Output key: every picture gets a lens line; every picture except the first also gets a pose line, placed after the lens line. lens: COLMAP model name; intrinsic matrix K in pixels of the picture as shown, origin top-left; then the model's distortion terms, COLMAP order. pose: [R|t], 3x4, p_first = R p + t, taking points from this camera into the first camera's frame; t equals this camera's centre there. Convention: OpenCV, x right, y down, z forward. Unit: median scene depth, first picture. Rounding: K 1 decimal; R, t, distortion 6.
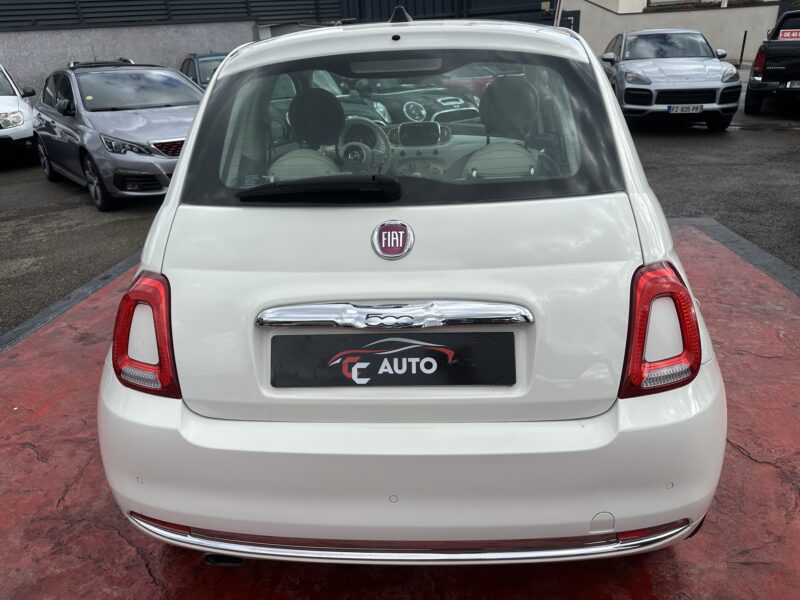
lens RADIAL K [[559.8, 0, 396.6], [0, 559.8, 303.1], [0, 0, 1]] dist [0.060228, -0.082575]
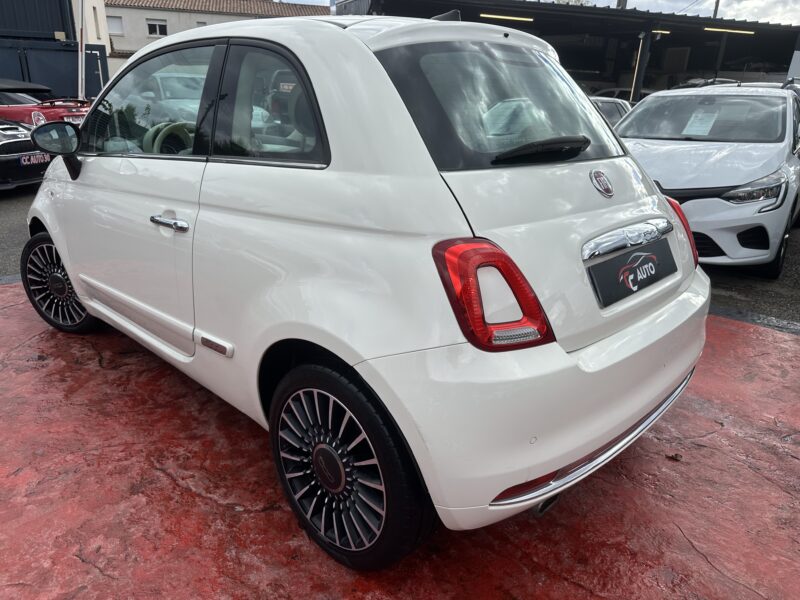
lens RADIAL K [[559.8, 0, 396.6], [0, 559.8, 303.1], [0, 0, 1]] dist [0.060228, -0.082575]
pose [[0.649158, -0.192543, 0.735882, -1.167021], [0.246290, 0.968522, 0.036149, -0.009930], [-0.719678, 0.157774, 0.676145, 0.432838]]
